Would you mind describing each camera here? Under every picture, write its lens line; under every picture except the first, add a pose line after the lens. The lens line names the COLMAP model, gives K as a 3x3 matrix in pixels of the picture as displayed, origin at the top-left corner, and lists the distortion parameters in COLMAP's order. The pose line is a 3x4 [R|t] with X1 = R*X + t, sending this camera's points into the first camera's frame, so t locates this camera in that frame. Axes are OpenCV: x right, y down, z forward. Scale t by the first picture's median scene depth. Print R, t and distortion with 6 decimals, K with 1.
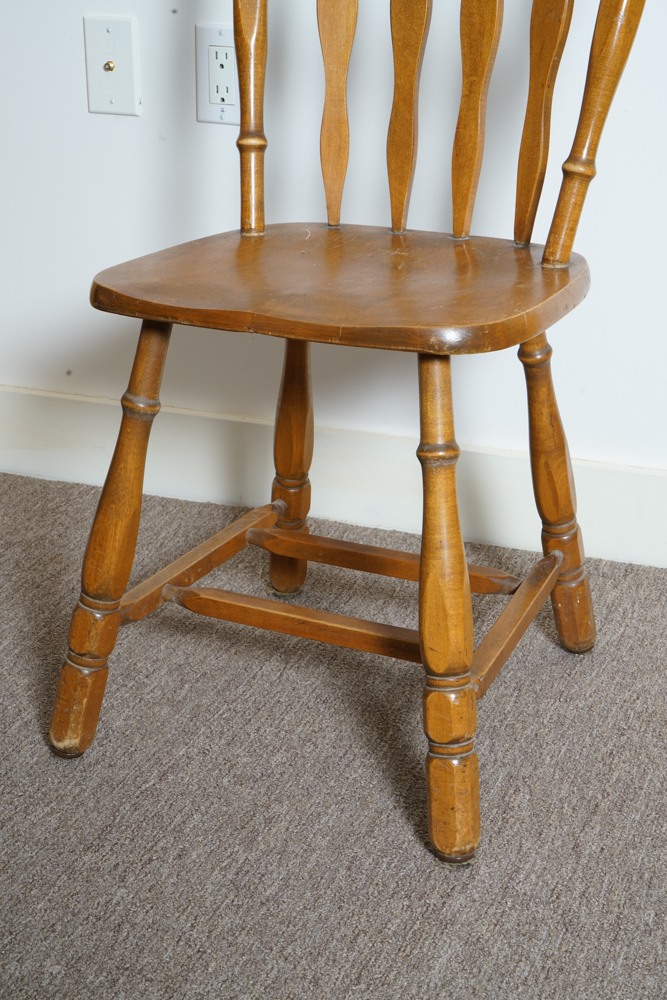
lens RADIAL K [[1535.4, 0, 356.7], [0, 1535.4, 542.8], [0, 0, 1]] dist [0.002765, 0.000000]
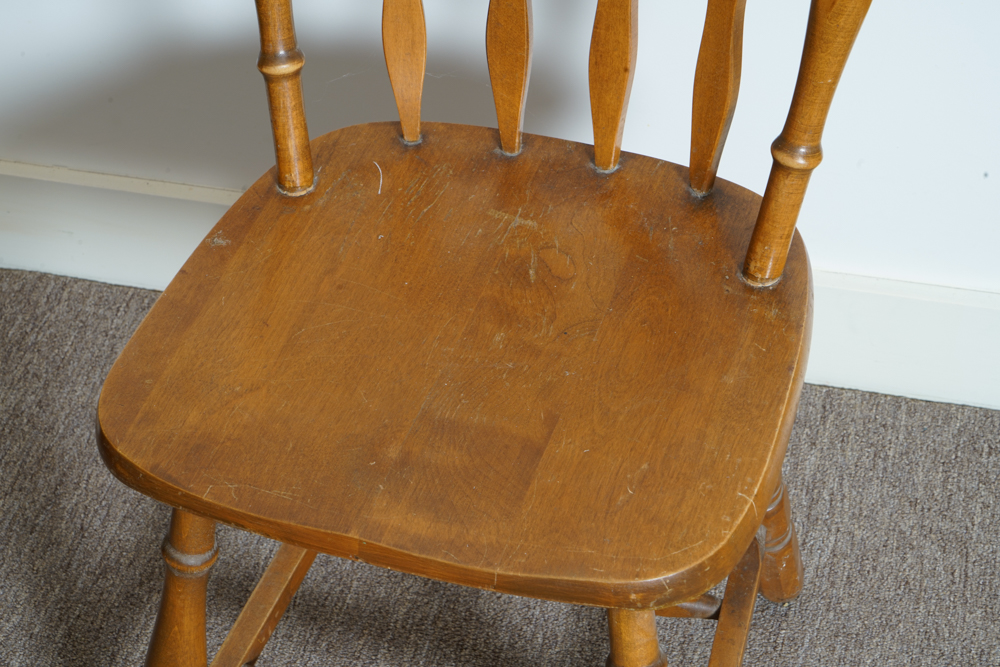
lens RADIAL K [[1957.5, 0, 474.3], [0, 1957.5, 363.1], [0, 0, 1]] dist [0.049783, 0.000000]
pose [[0.992512, -0.113712, 0.044599, -0.036358], [0.089848, 0.927020, 0.364090, -0.414063], [-0.082745, -0.357356, 0.930295, 0.162348]]
